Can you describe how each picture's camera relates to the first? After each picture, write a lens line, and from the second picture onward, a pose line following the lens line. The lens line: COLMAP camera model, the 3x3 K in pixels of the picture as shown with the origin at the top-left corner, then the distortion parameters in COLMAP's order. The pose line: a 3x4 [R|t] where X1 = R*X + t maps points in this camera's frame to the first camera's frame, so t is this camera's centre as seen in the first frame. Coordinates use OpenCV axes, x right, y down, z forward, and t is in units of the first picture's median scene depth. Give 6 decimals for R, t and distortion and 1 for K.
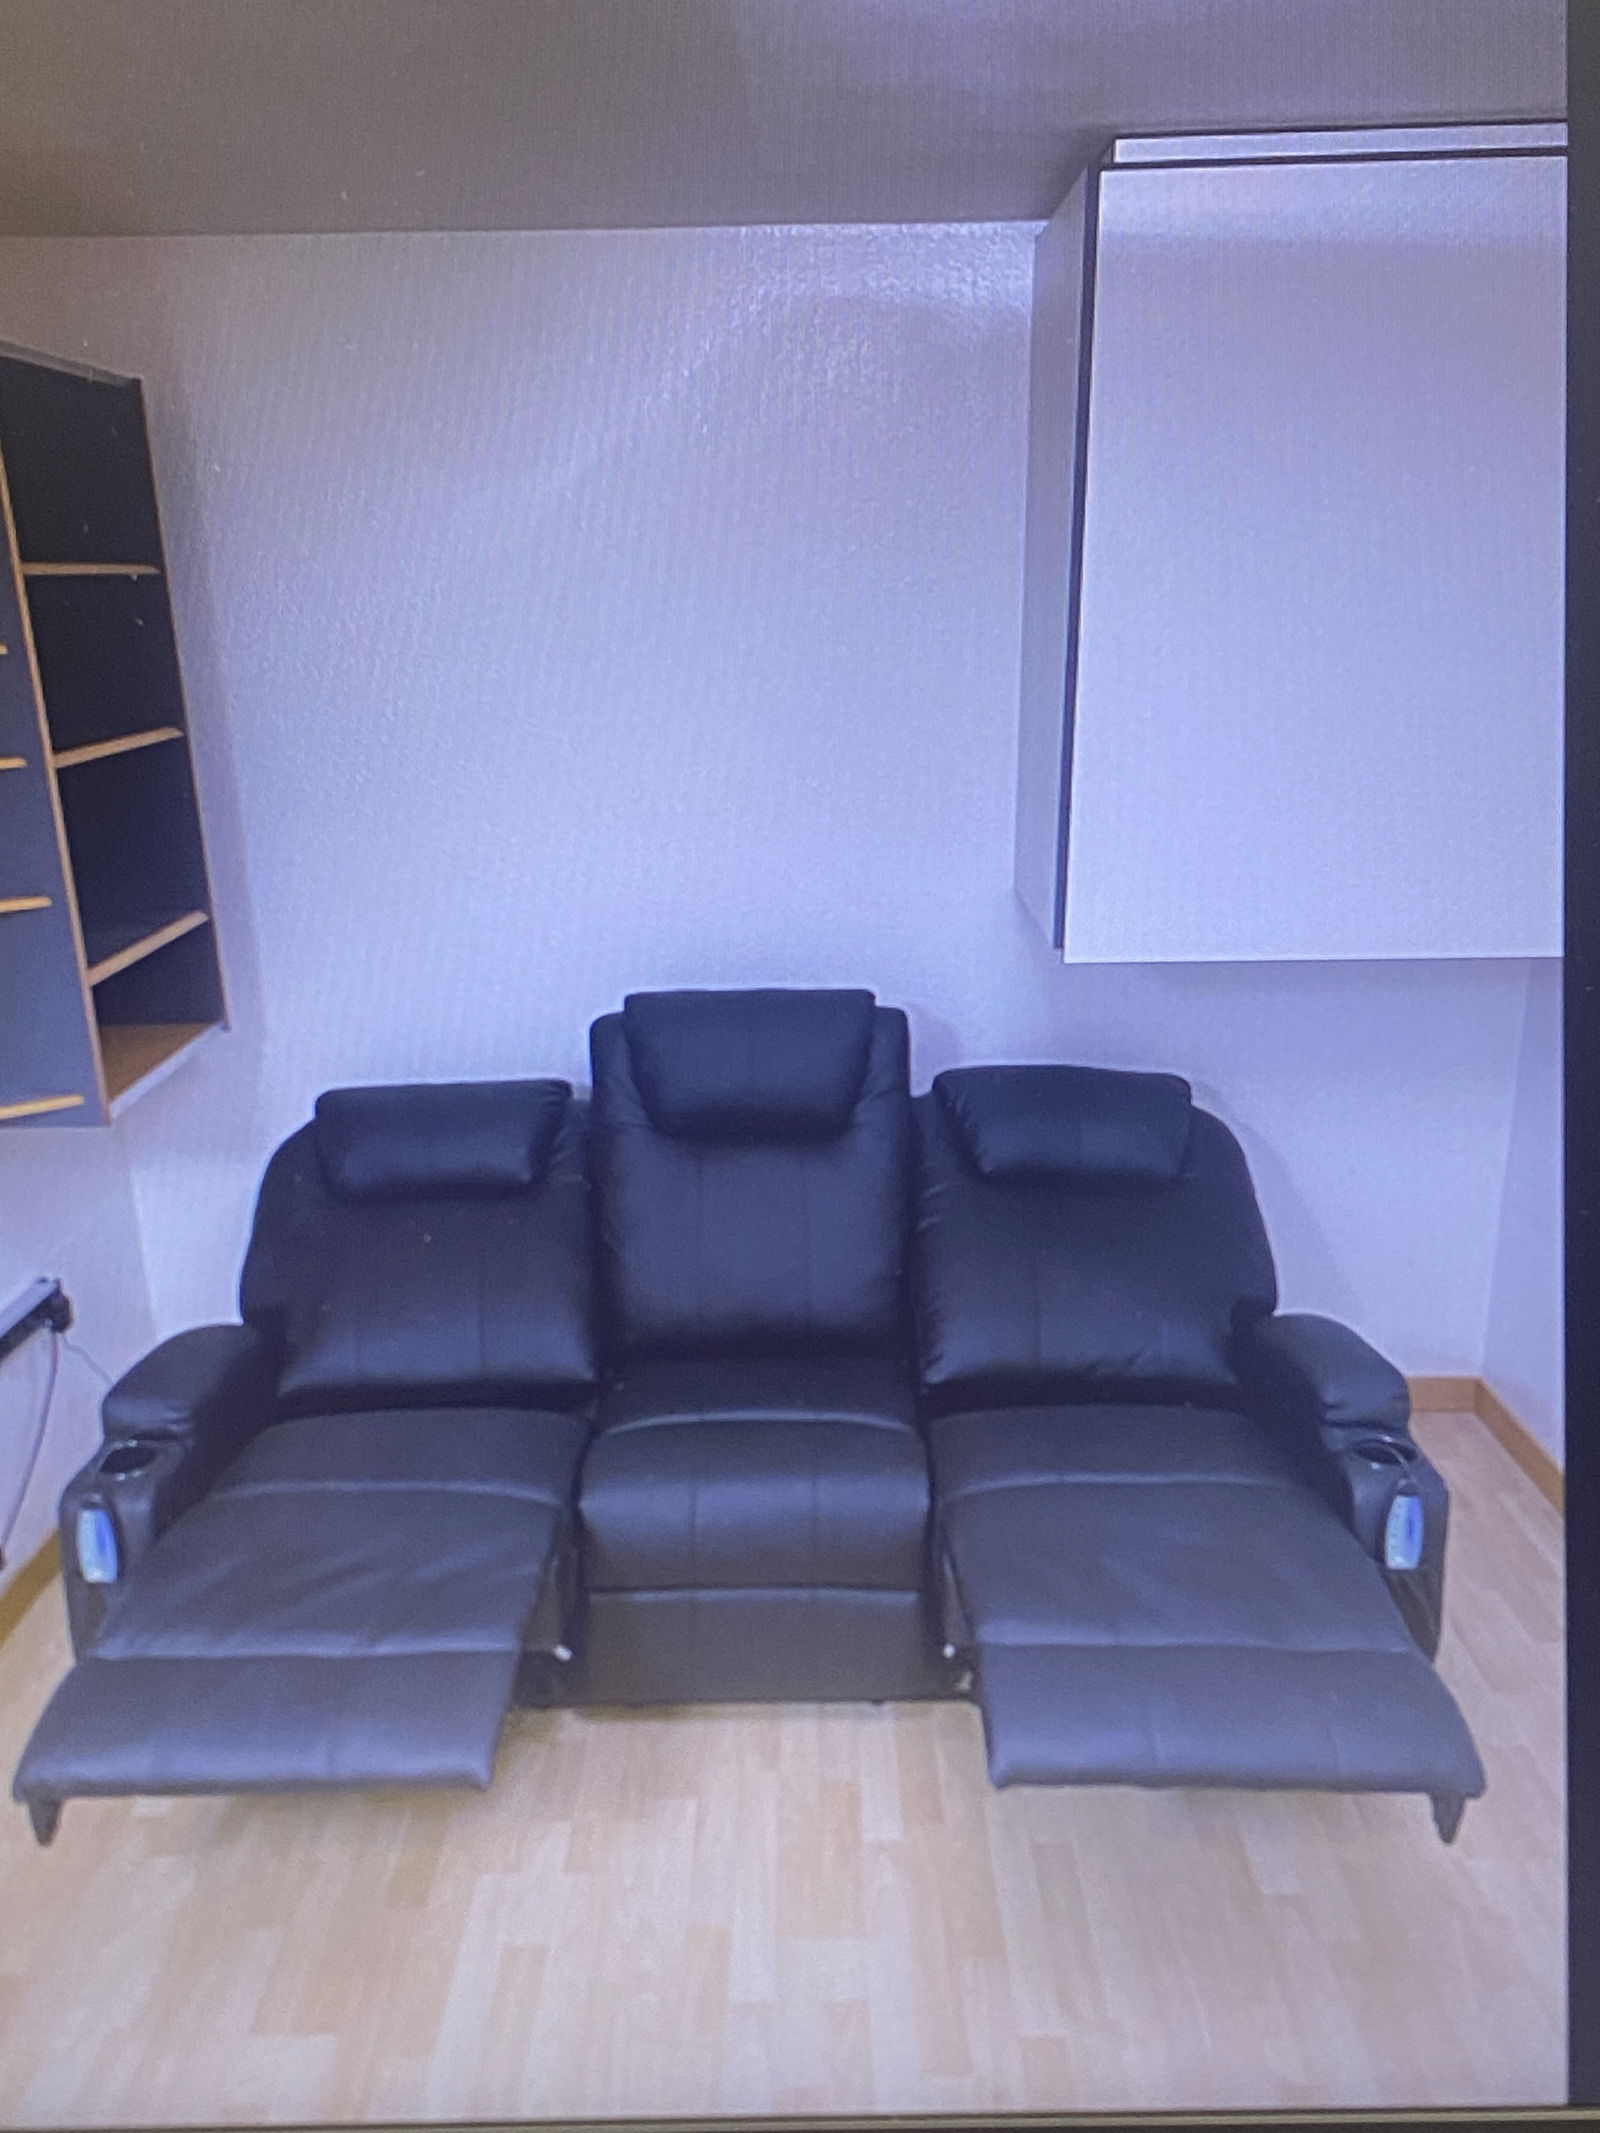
lens RADIAL K [[1600.0, 0, 799.4], [0, 1600.0, 1086.3], [0, 0, 1]] dist [0.070765, -0.099311]
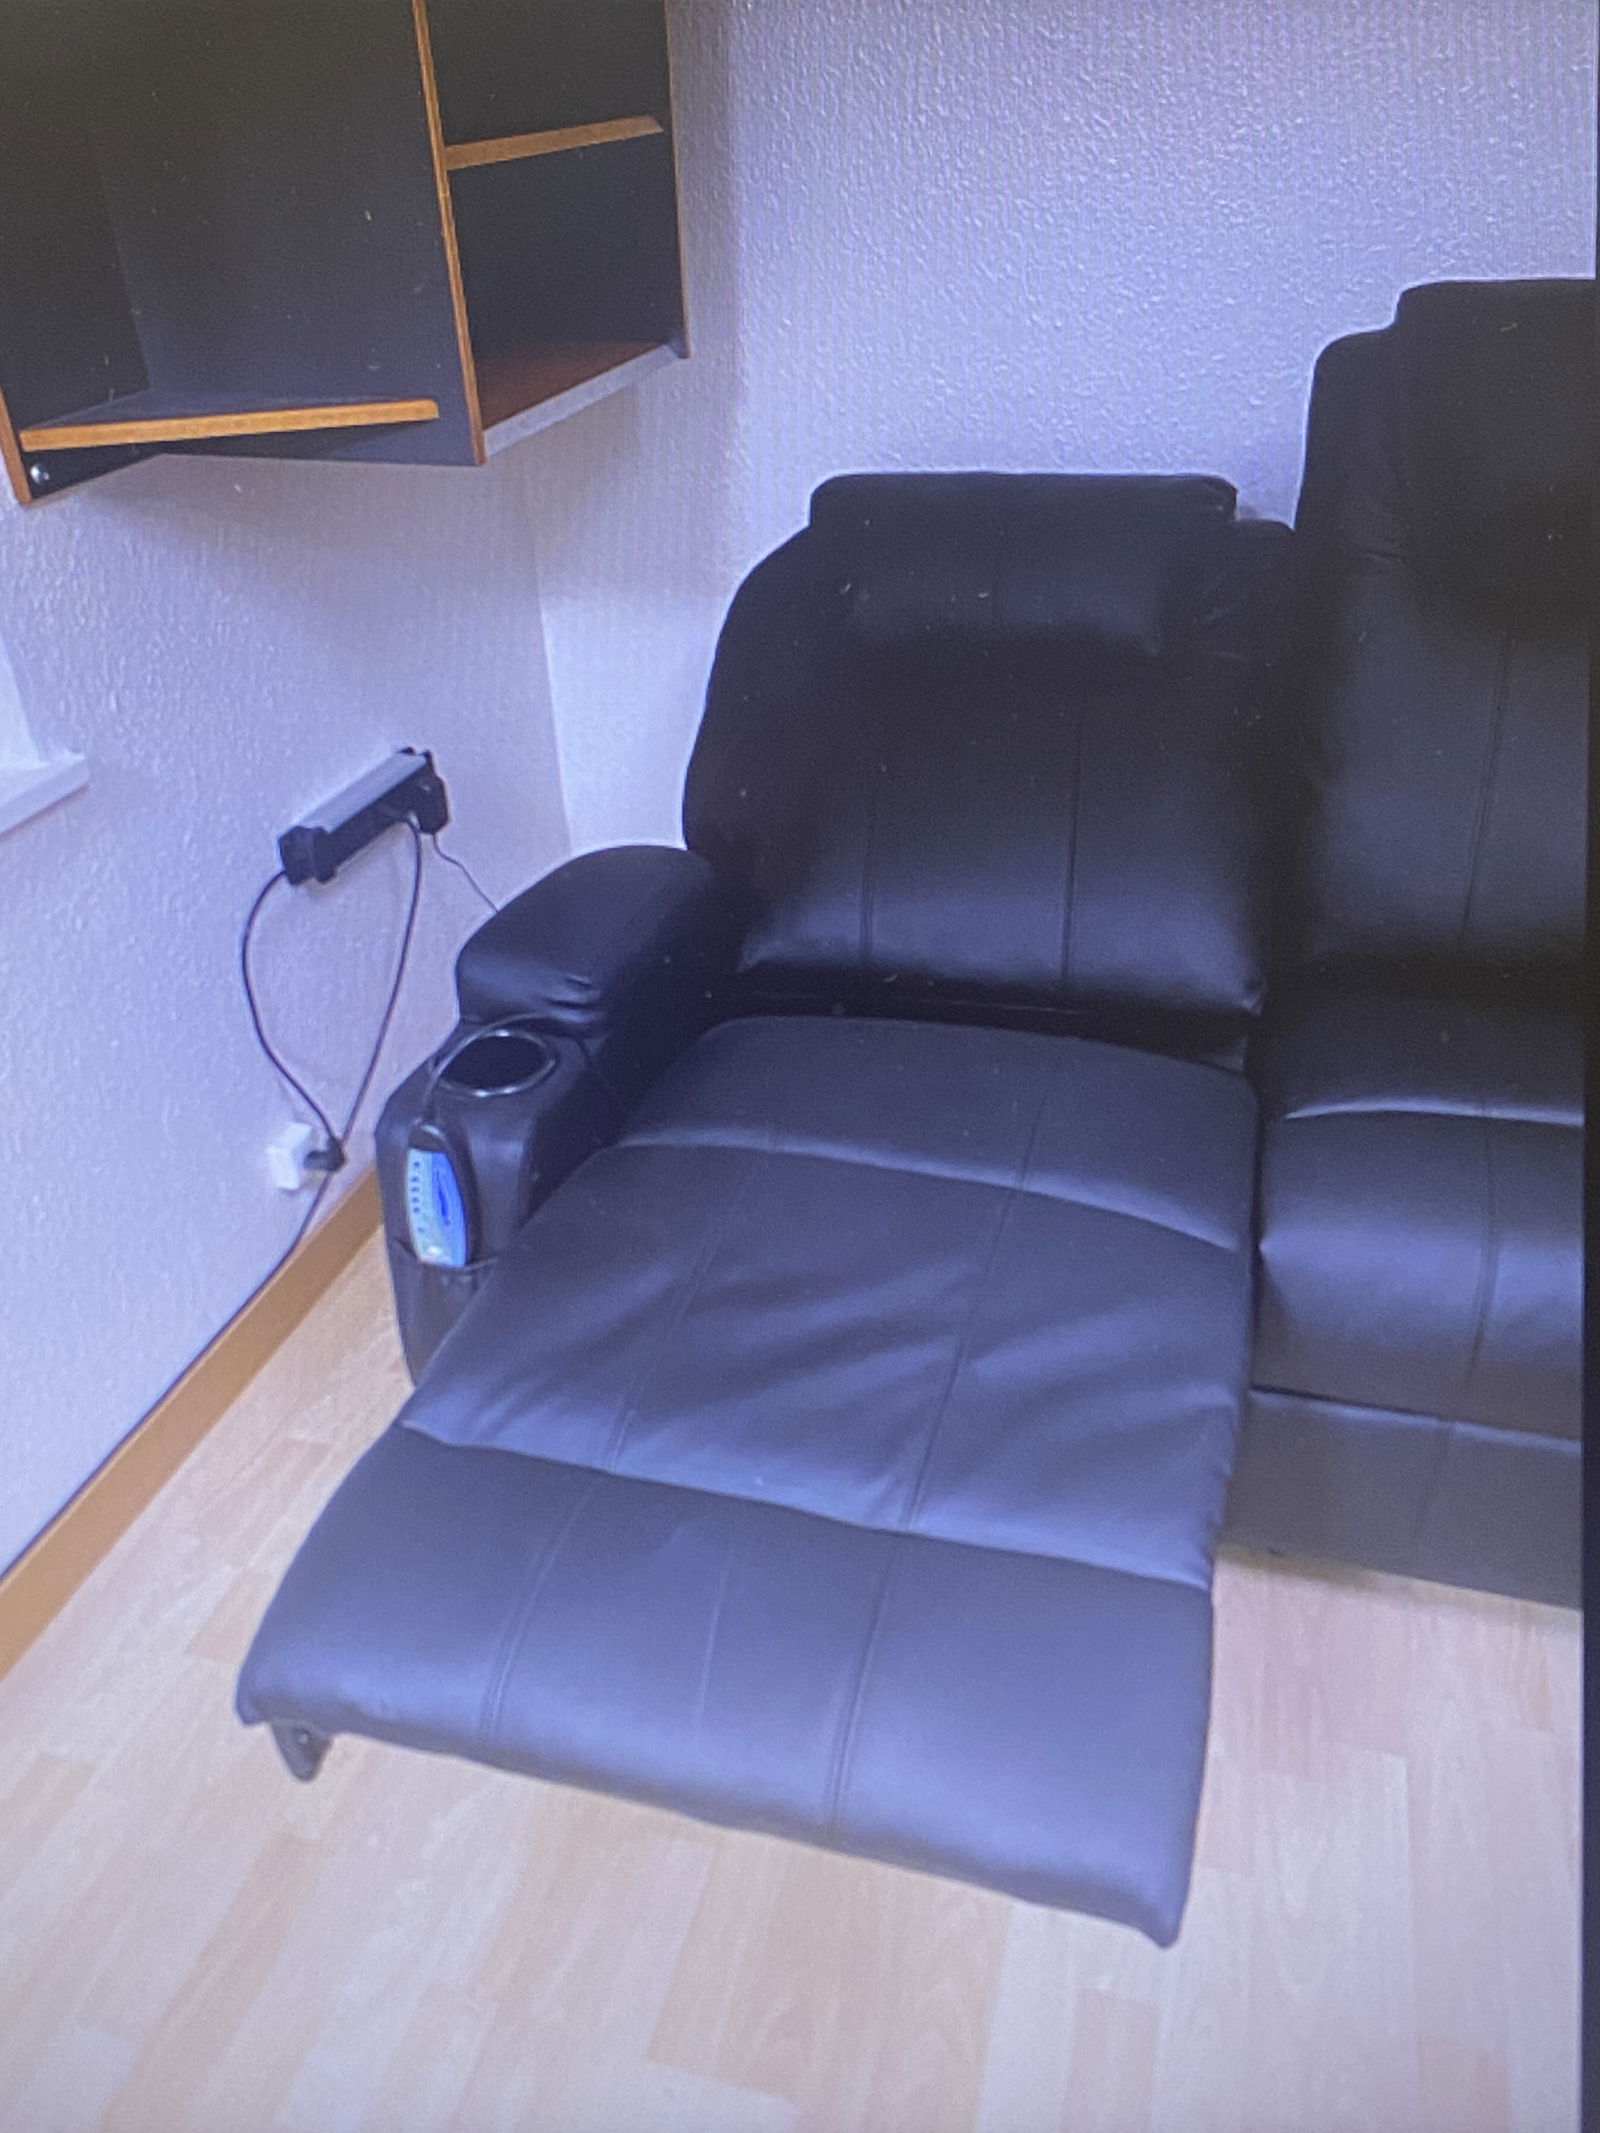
lens RADIAL K [[1600.0, 0, 799.4], [0, 1600.0, 1086.3], [0, 0, 1]] dist [0.070765, -0.099311]
pose [[0.962766, 0.136248, -0.233492, -0.164665], [-0.069014, 0.958962, 0.275008, 0.069422], [0.261379, -0.248654, 0.932659, 0.462006]]
